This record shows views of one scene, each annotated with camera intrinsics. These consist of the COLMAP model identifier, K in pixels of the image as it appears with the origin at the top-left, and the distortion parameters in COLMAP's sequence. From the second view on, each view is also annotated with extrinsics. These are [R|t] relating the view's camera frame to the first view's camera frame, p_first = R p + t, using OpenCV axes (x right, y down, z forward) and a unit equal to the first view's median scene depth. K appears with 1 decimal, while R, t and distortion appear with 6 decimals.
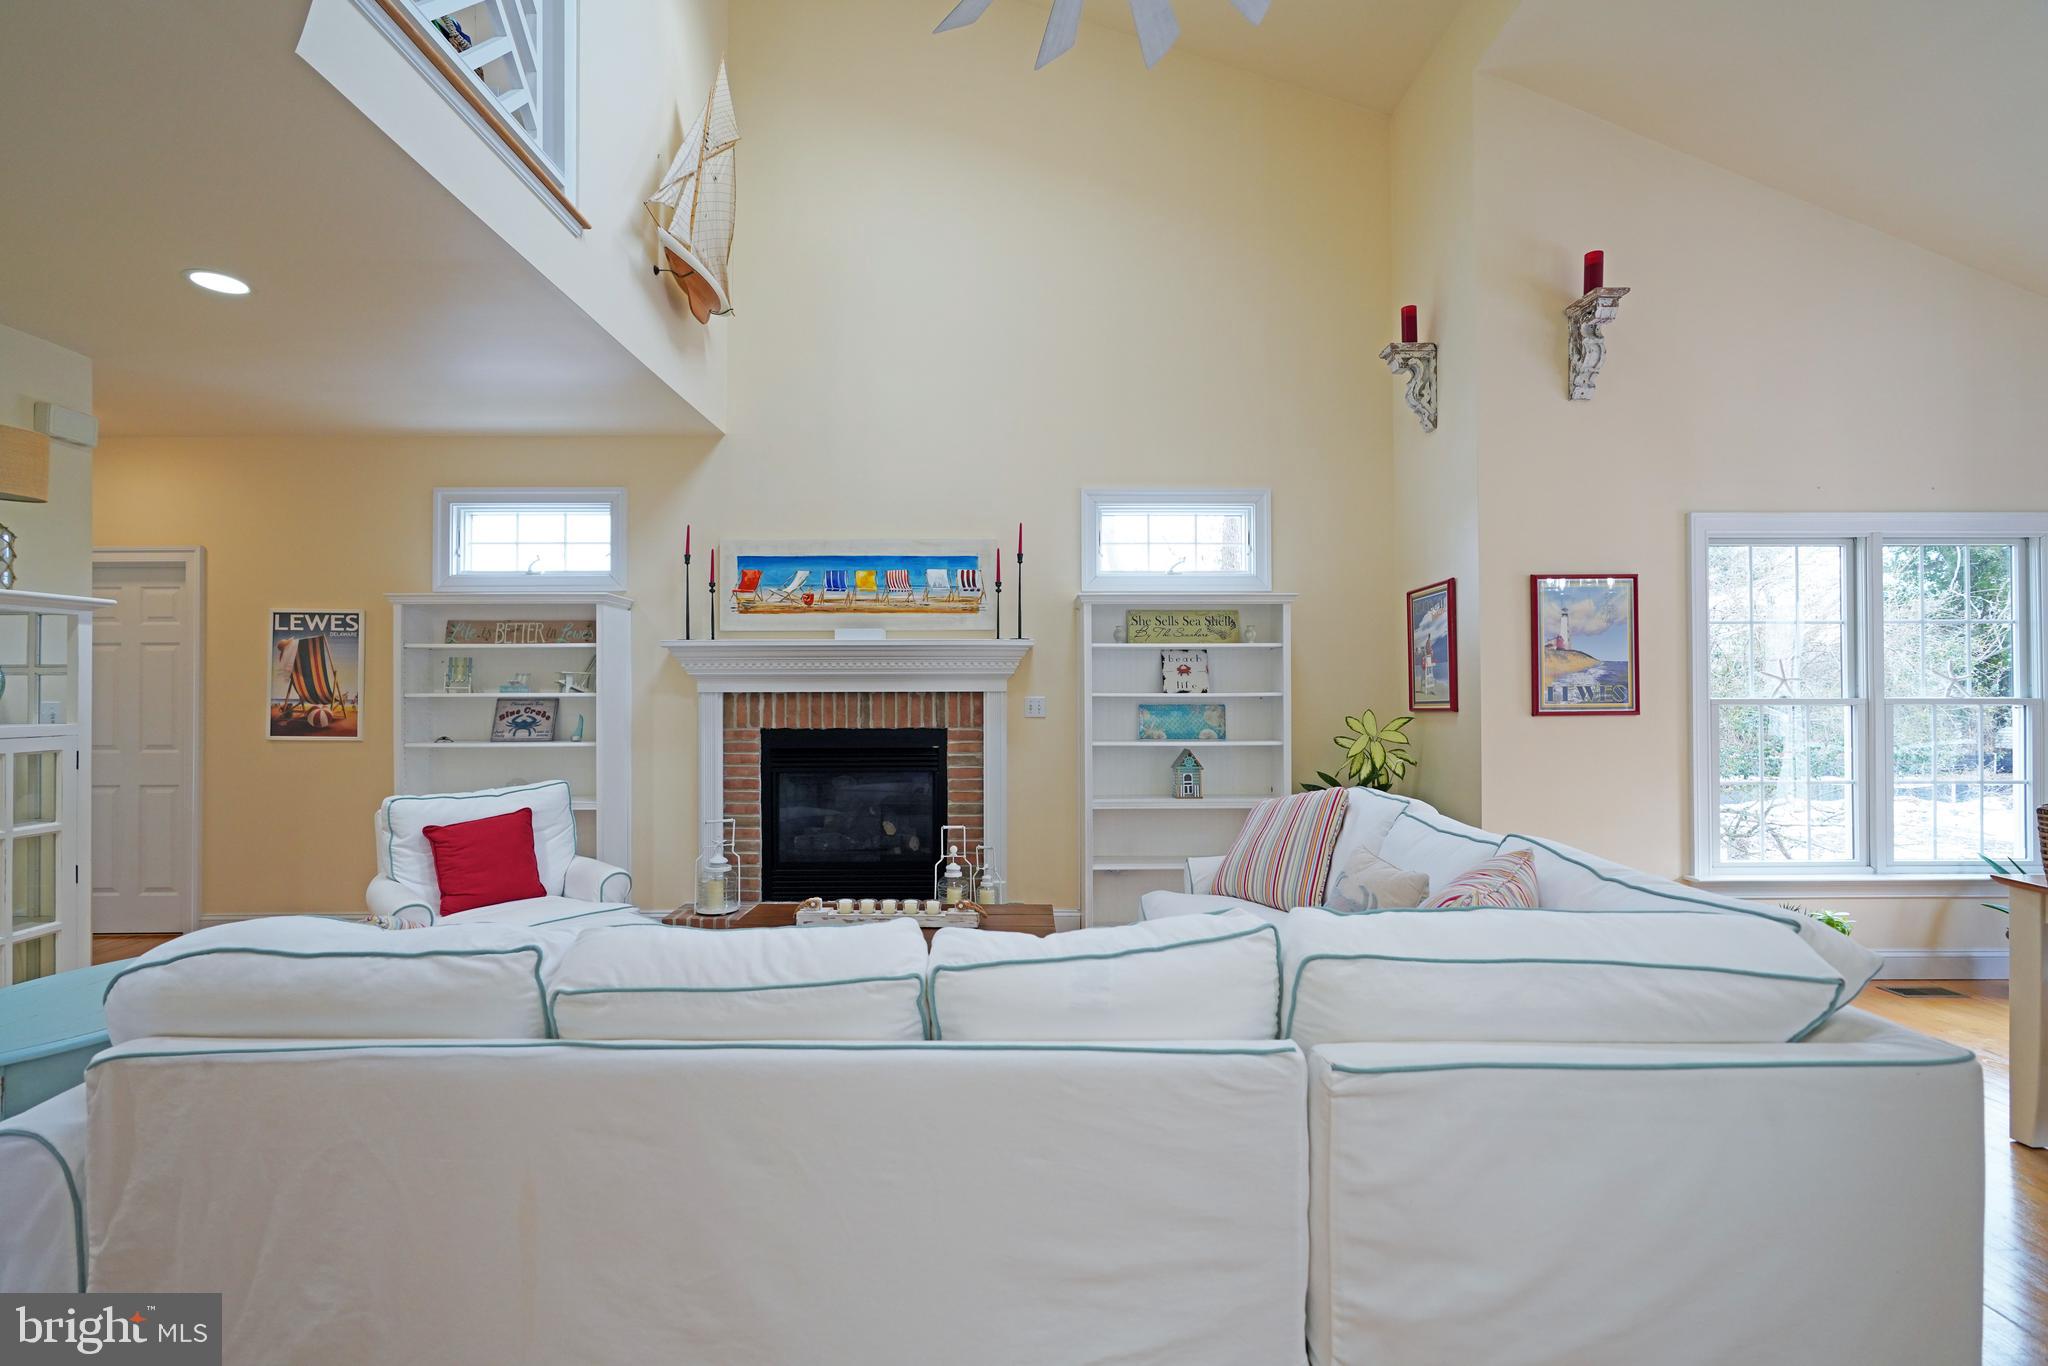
lens RADIAL K [[915.2, 0, 1020.7], [0, 915.2, 690.7], [0, 0, 1]] dist [-0.013770, 0.005437]
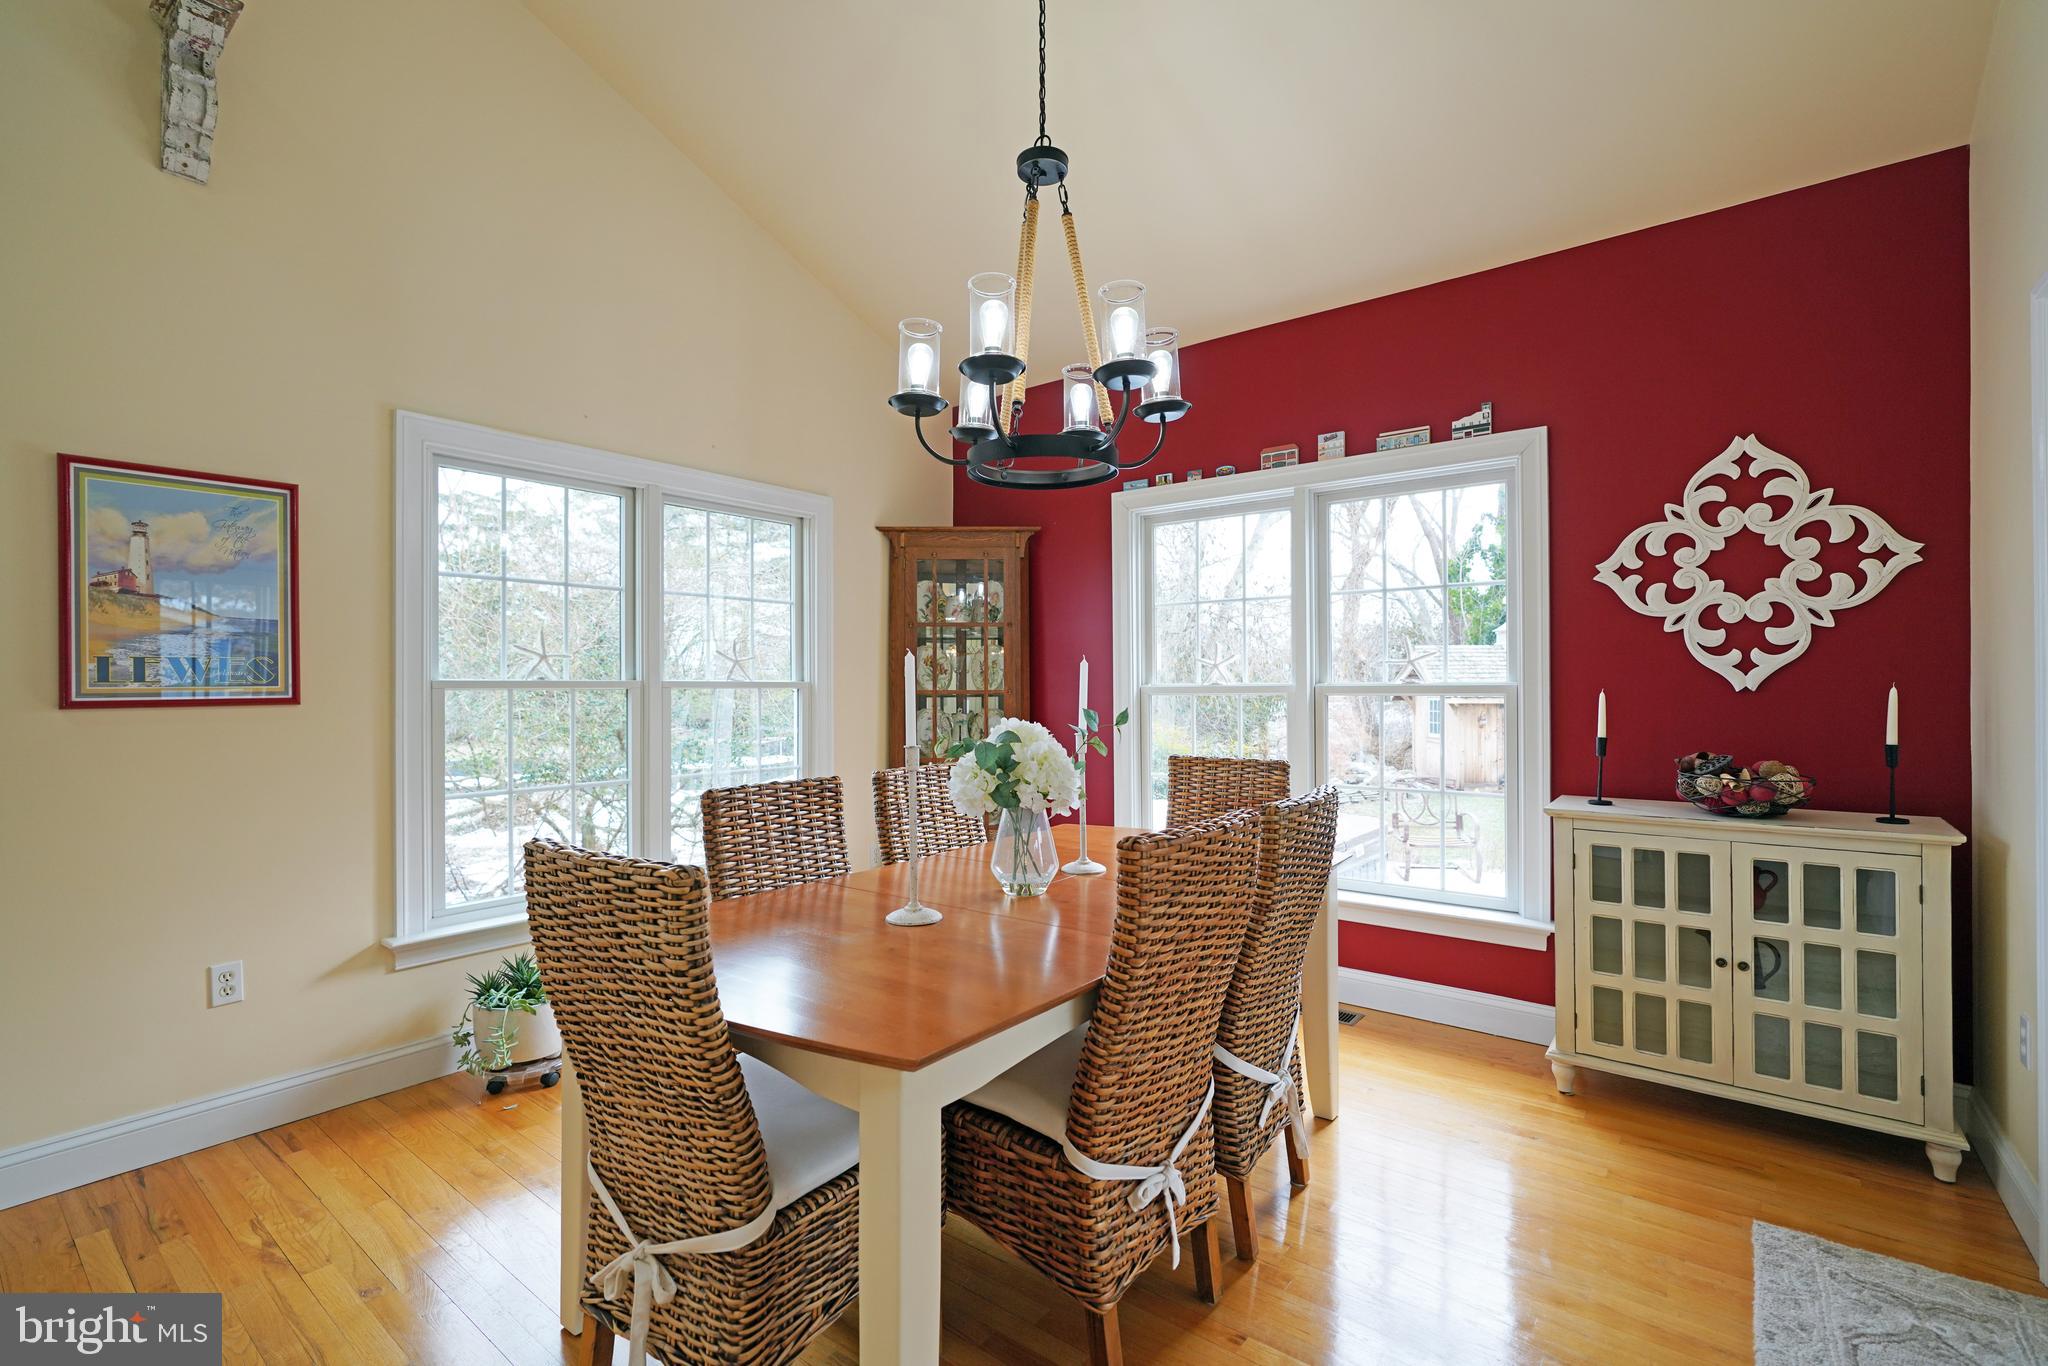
lens RADIAL K [[915.2, 0, 1019.0], [0, 915.2, 686.1], [0, 0, 1]] dist [-0.013770, 0.005437]
pose [[0.626028, 0.002016, 0.779798, 0.415592], [-0.004824, 0.999988, 0.001288, 0.008606], [-0.779786, -0.004568, 0.626030, 0.169862]]
